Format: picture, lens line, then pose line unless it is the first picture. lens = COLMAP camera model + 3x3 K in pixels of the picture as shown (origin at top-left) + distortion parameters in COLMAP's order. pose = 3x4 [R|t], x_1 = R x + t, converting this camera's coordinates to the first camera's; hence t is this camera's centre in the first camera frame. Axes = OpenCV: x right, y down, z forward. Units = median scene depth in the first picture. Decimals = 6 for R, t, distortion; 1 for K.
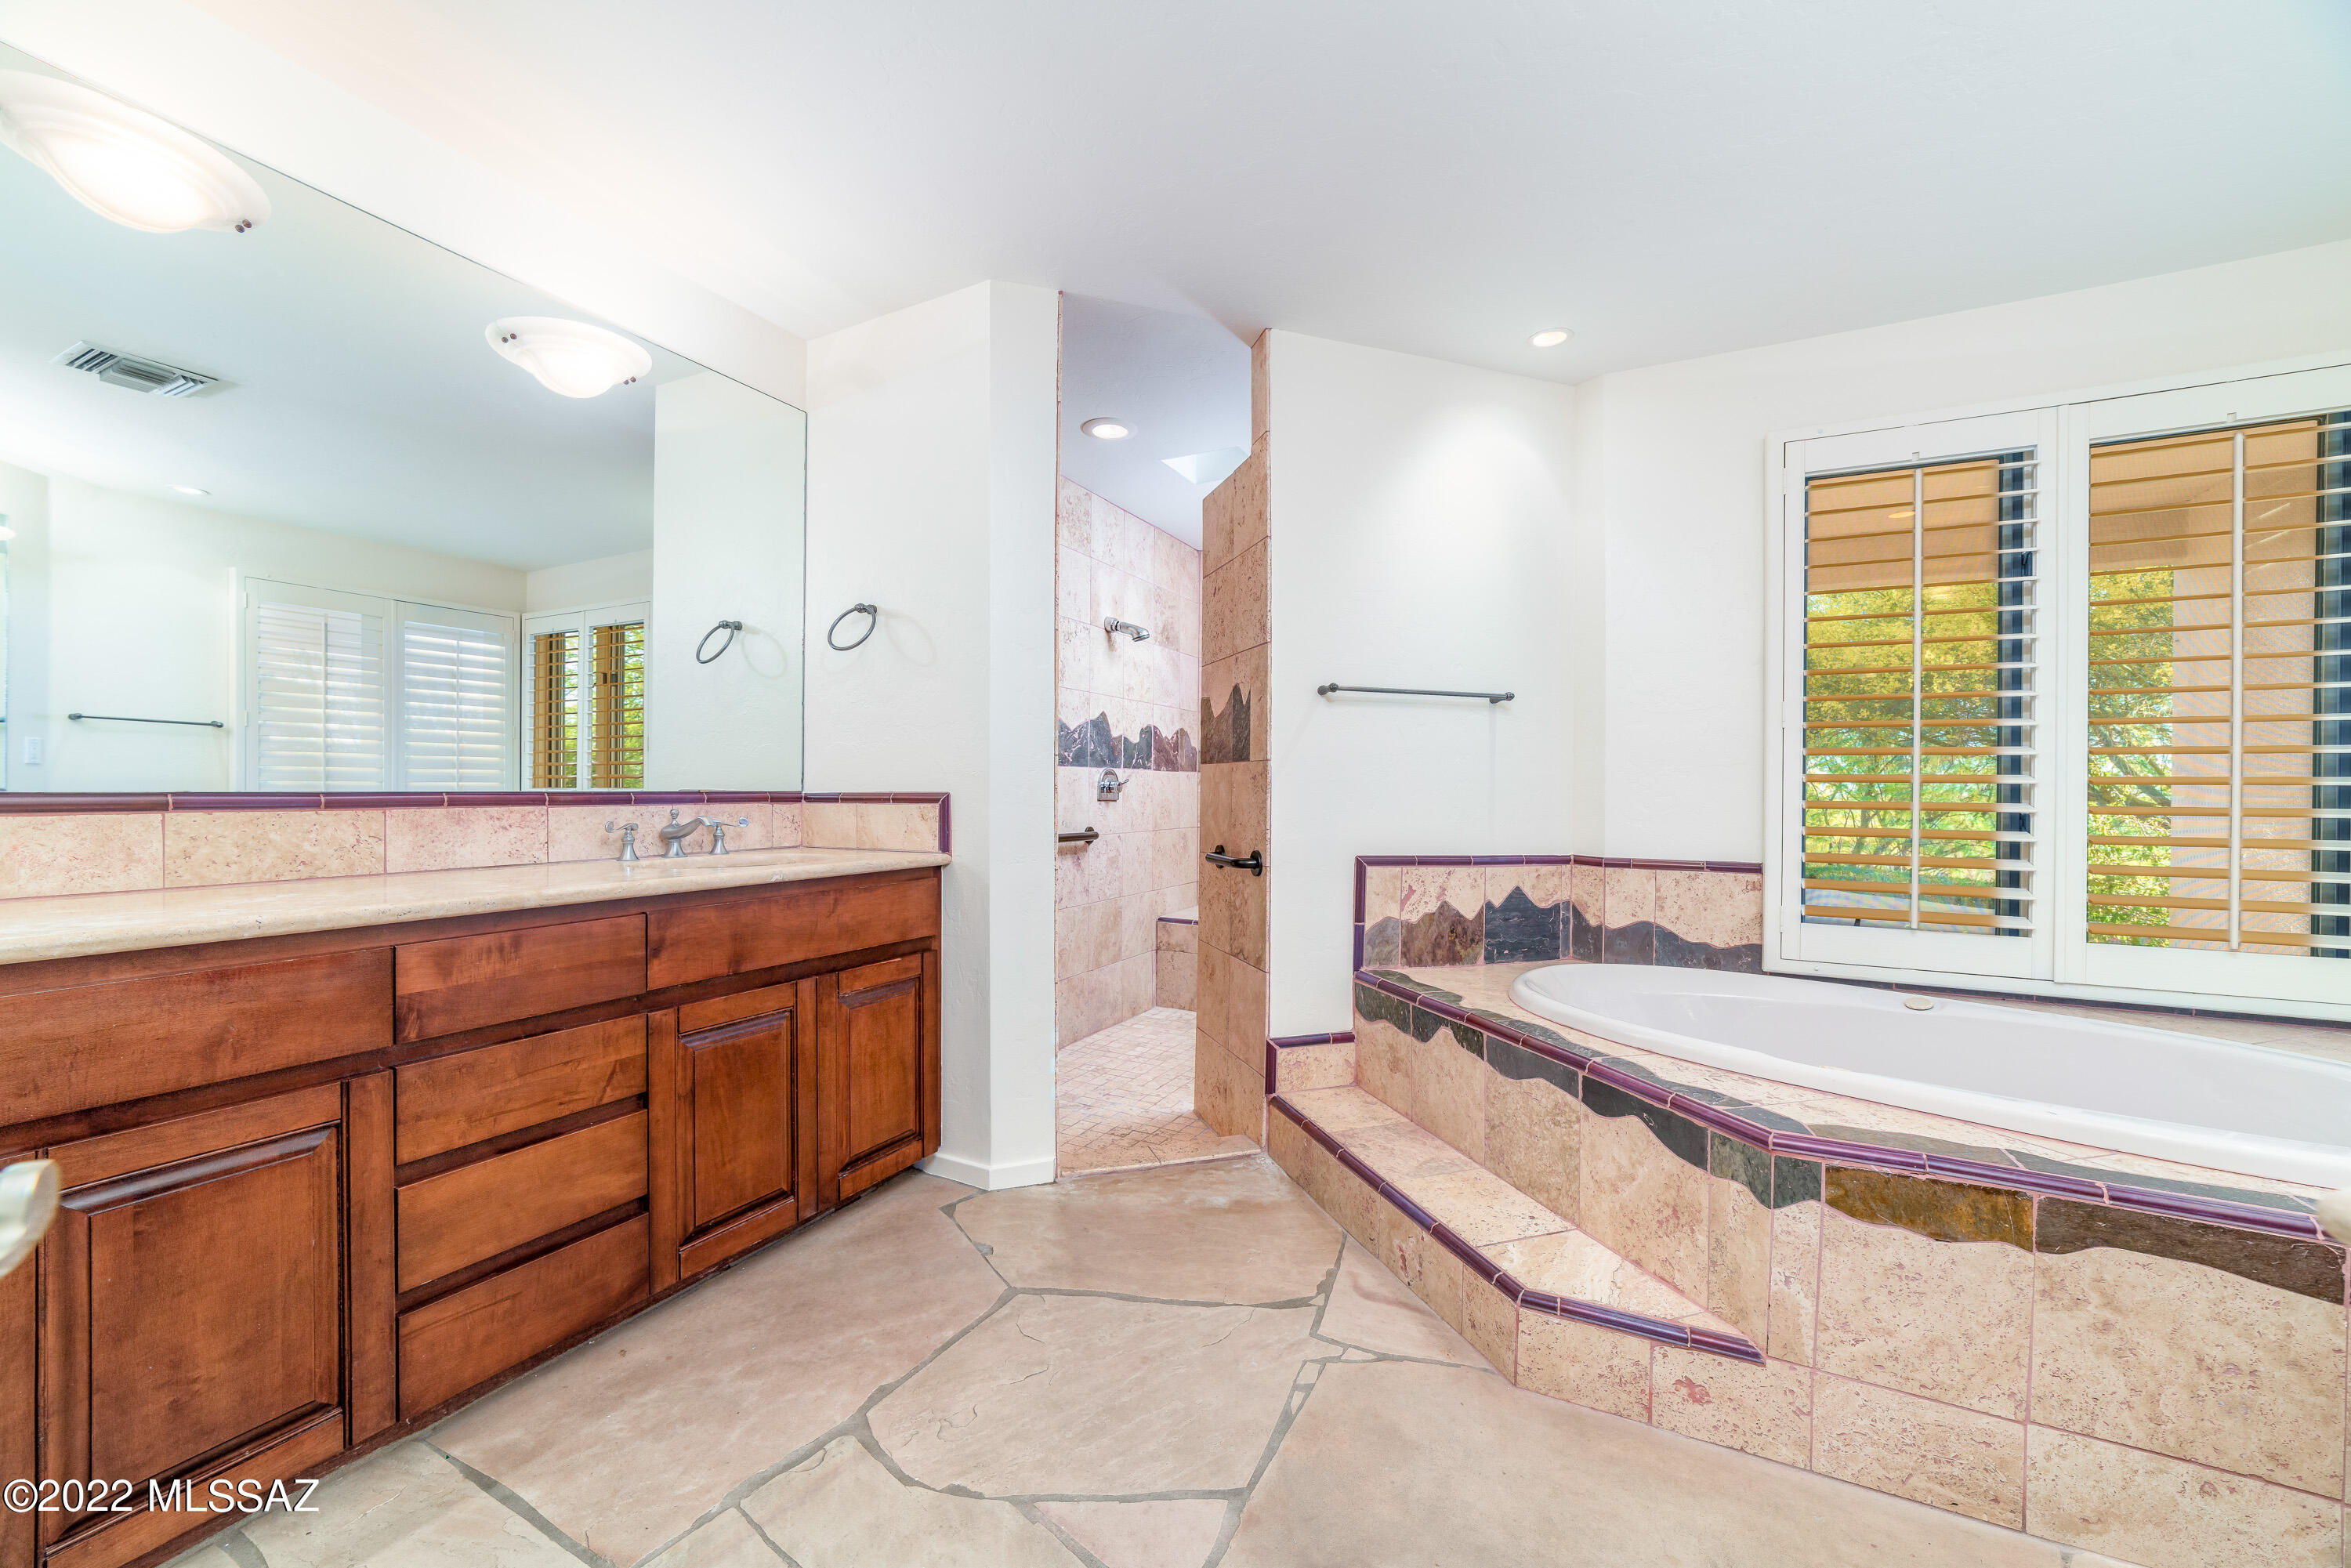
lens RADIAL K [[907.3, 0, 1164.0], [0, 907.3, 770.4], [0, 0, 1]] dist [0.003645, 0.000338]
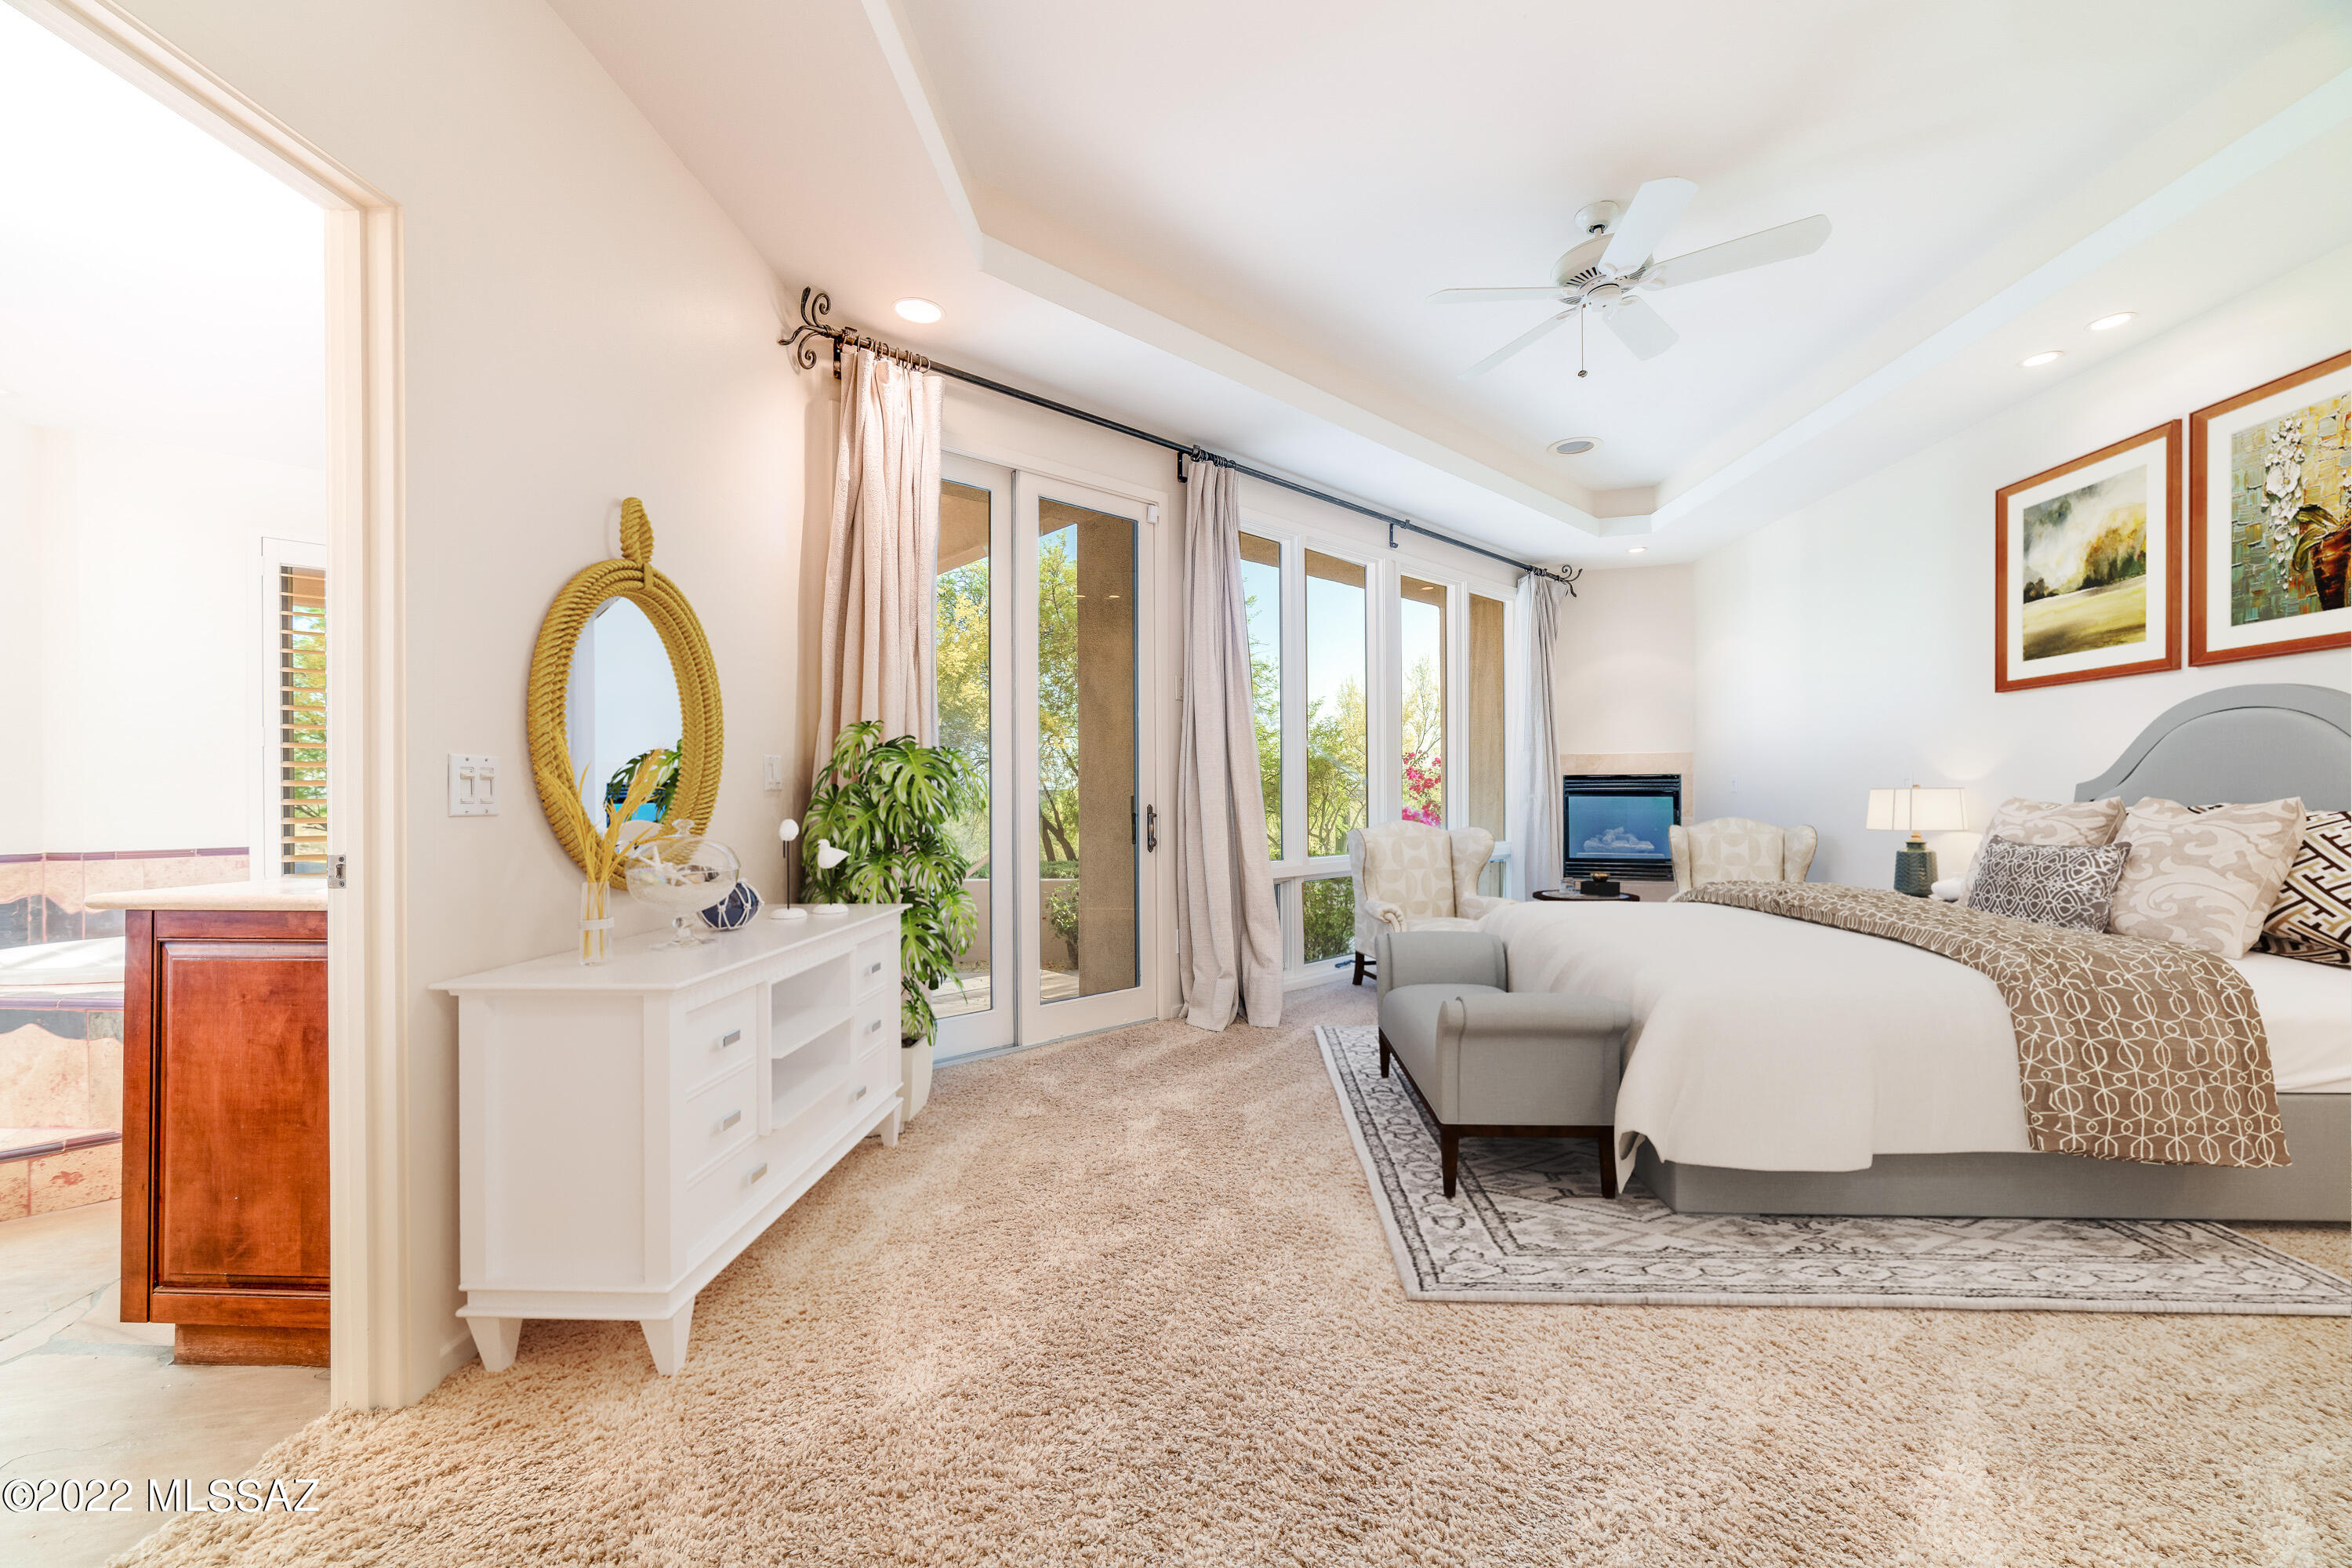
lens RADIAL K [[907.7, 0, 1167.1], [0, 907.7, 792.7], [0, 0, 1]] dist [0.003645, 0.000338]
pose [[0.350835, -0.015640, 0.936307, -0.141752], [-0.009096, 0.999756, 0.020108, -0.018239], [-0.936393, -0.015571, 0.350607, -0.863633]]
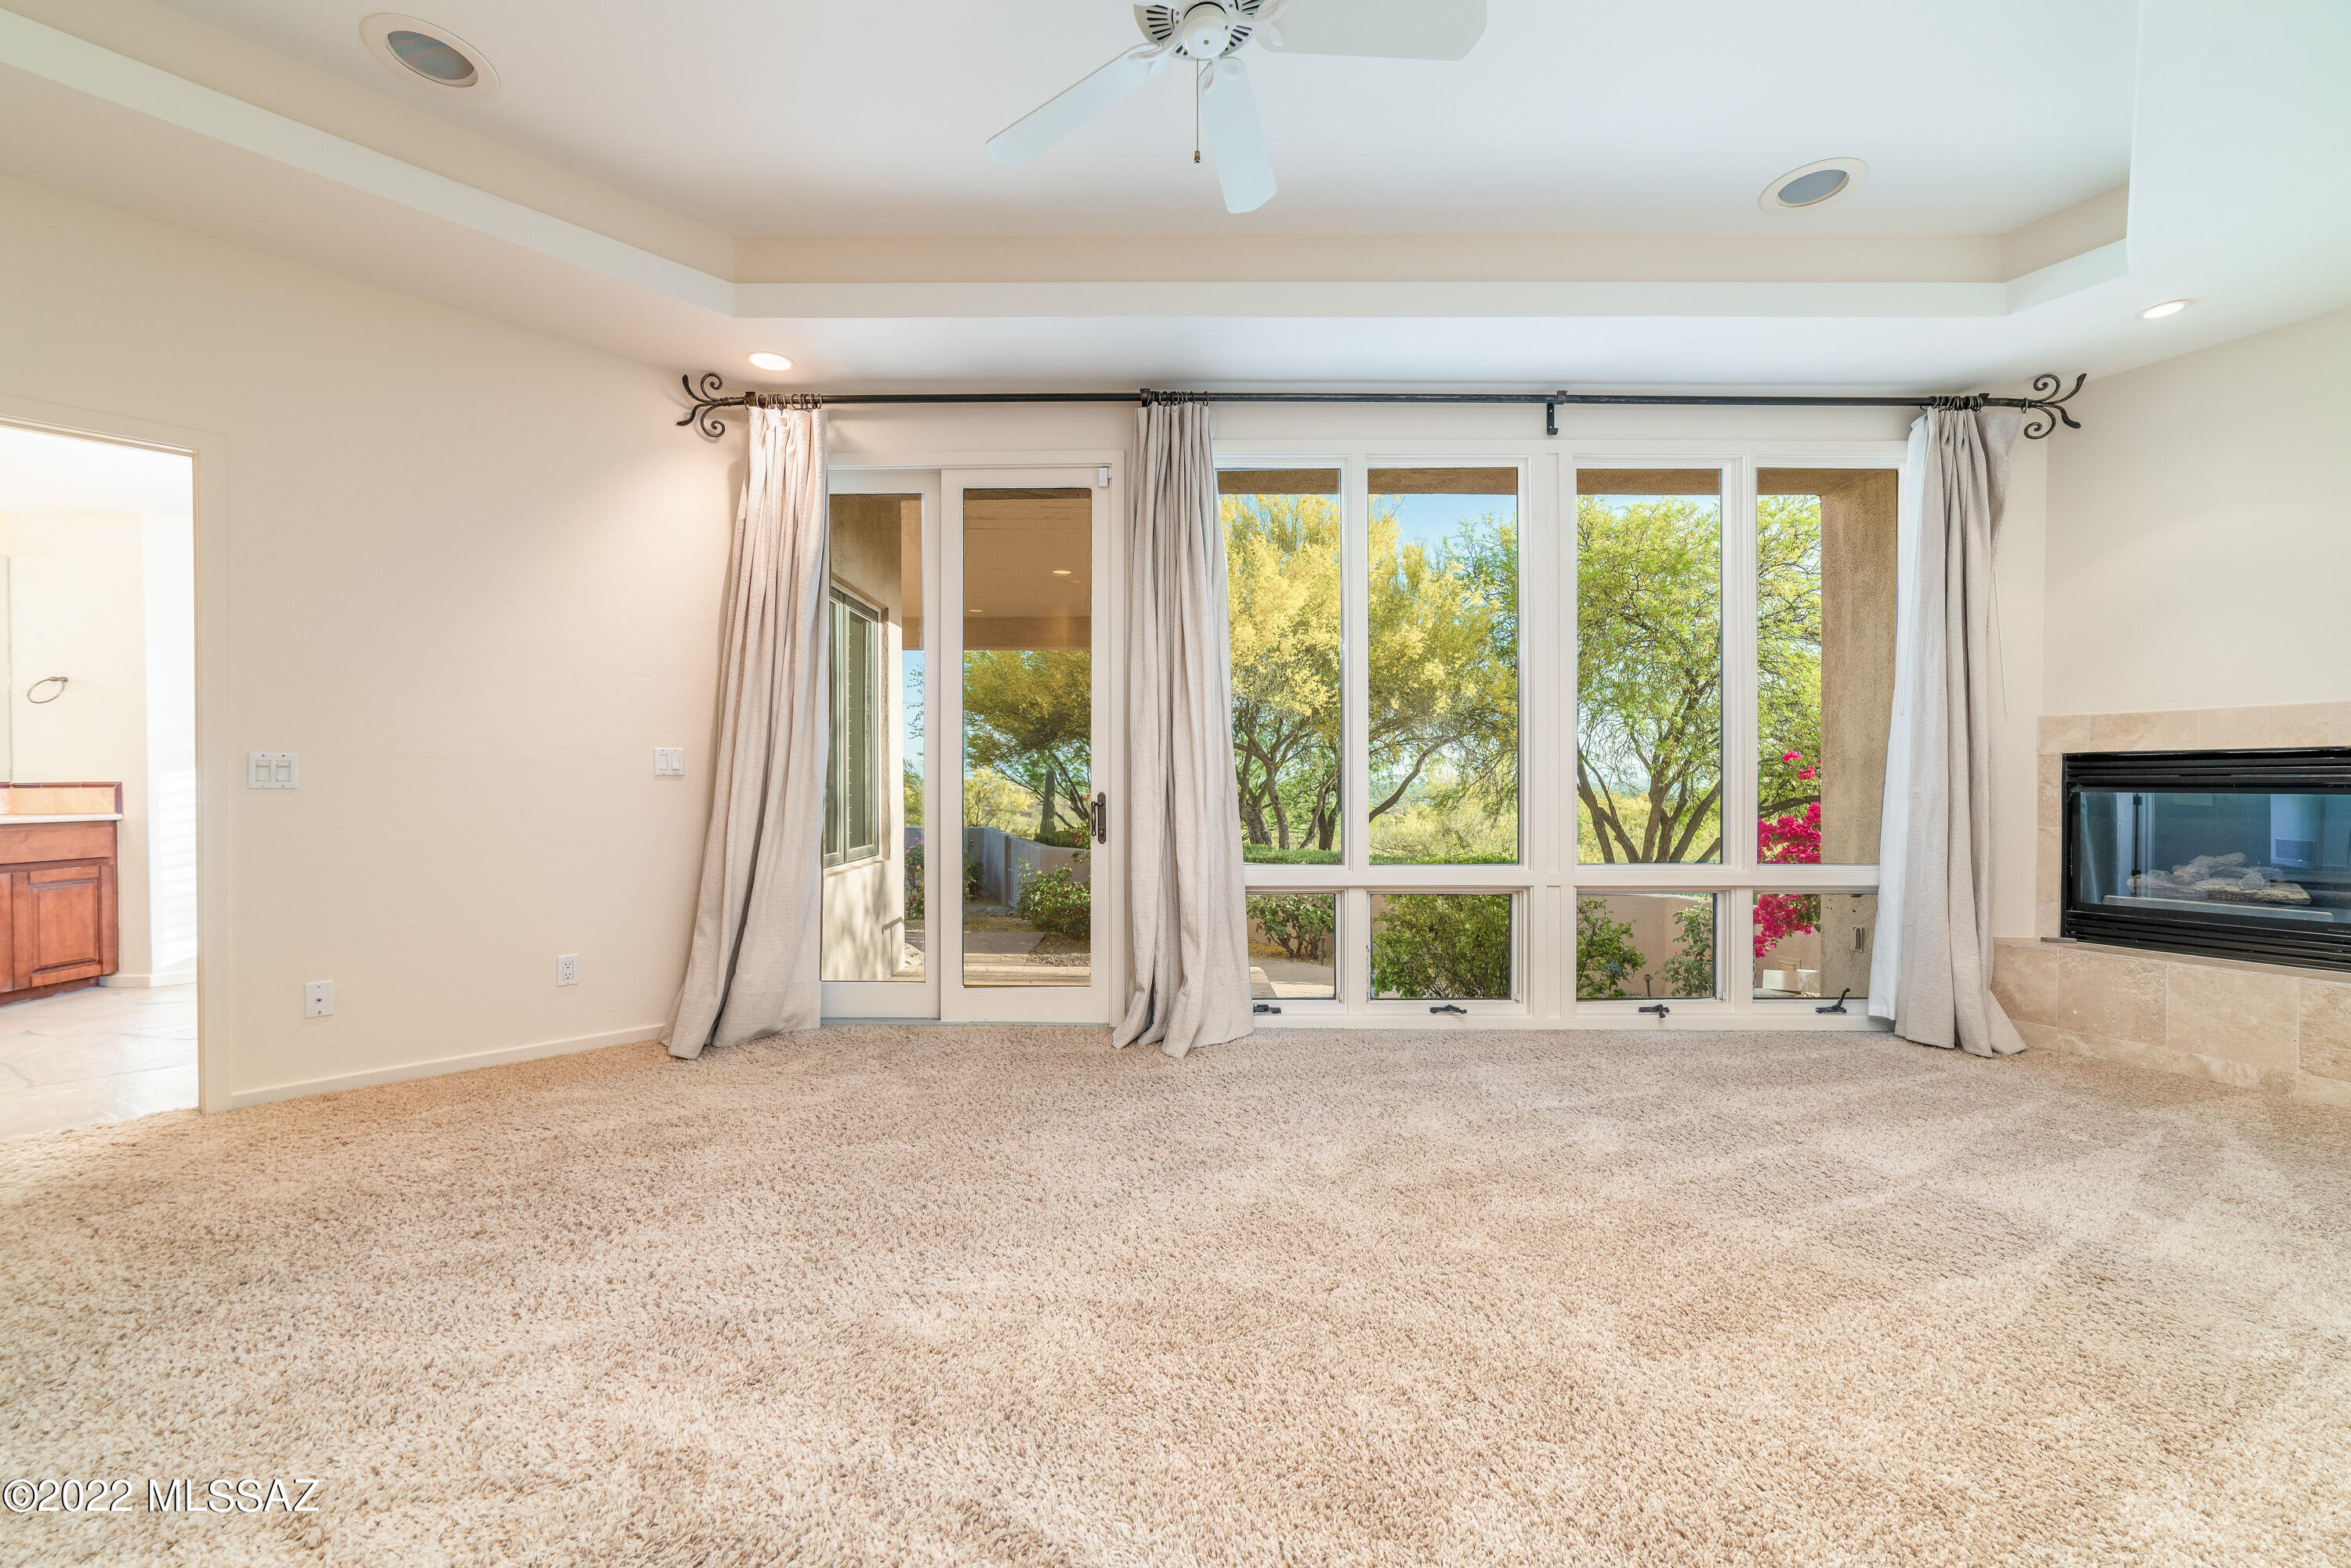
lens RADIAL K [[907.3, 0, 1169.3], [0, 907.3, 788.8], [0, 0, 1]] dist [0.003645, 0.000338]
pose [[0.887657, -0.003652, 0.460491, 0.823210], [-0.001291, 0.999945, 0.010418, 0.018078], [-0.460504, -0.009842, 0.887603, -1.685913]]
